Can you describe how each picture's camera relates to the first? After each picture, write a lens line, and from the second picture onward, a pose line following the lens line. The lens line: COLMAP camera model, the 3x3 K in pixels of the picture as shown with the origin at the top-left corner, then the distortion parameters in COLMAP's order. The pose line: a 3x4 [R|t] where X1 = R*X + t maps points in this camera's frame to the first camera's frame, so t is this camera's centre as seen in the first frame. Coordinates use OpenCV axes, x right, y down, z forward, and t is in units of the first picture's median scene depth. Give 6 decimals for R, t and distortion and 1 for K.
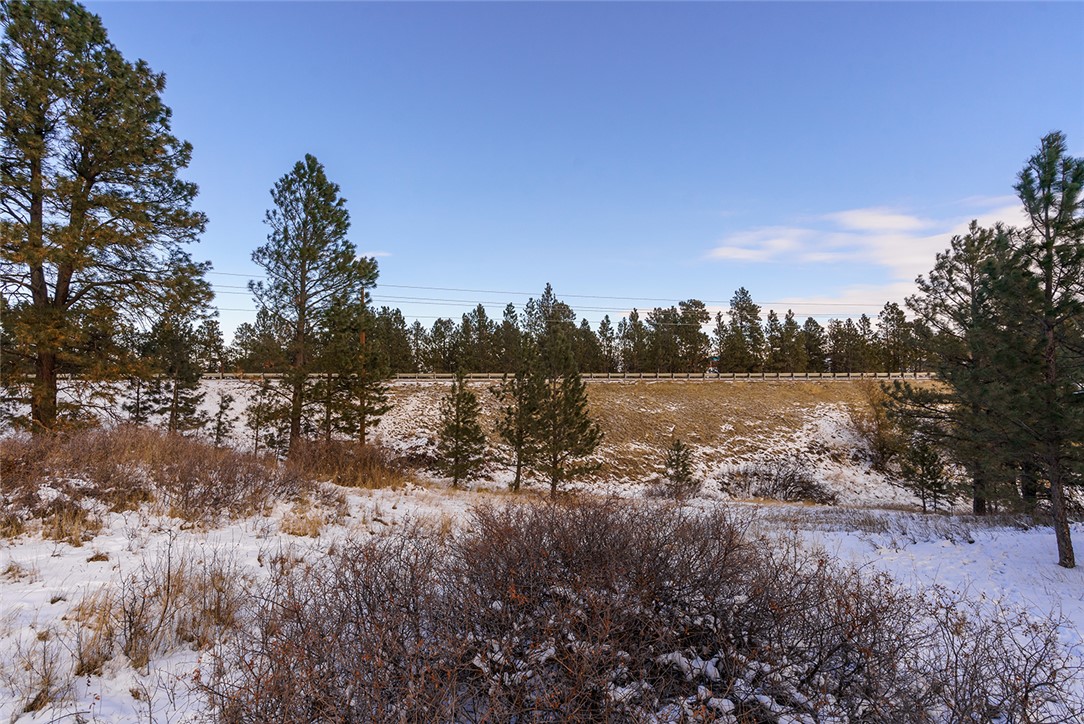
lens RADIAL K [[533.9, 0, 526.3], [0, 533.9, 363.0], [0, 0, 1]] dist [0.000698, 0.003029]
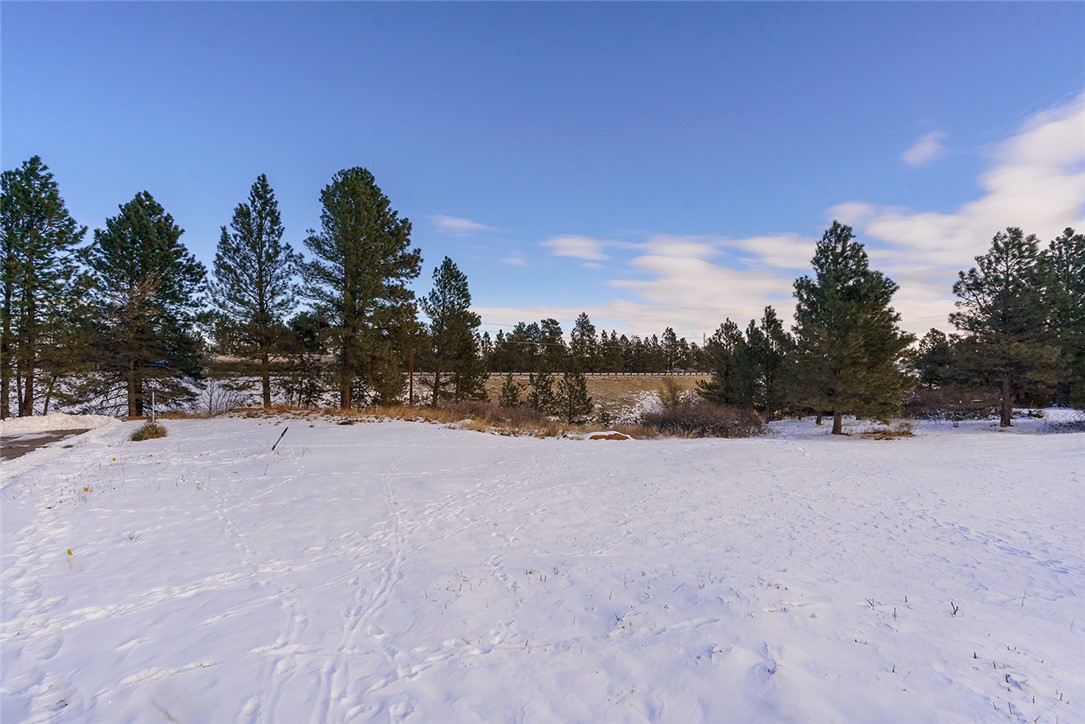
lens RADIAL K [[534.4, 0, 526.7], [0, 534.4, 363.0], [0, 0, 1]] dist [0.000698, 0.003029]
pose [[0.924229, 0.013216, 0.381610, -0.303765], [-0.018337, 0.999784, 0.009786, -0.016992], [-0.381398, -0.016042, 0.924272, -0.296193]]
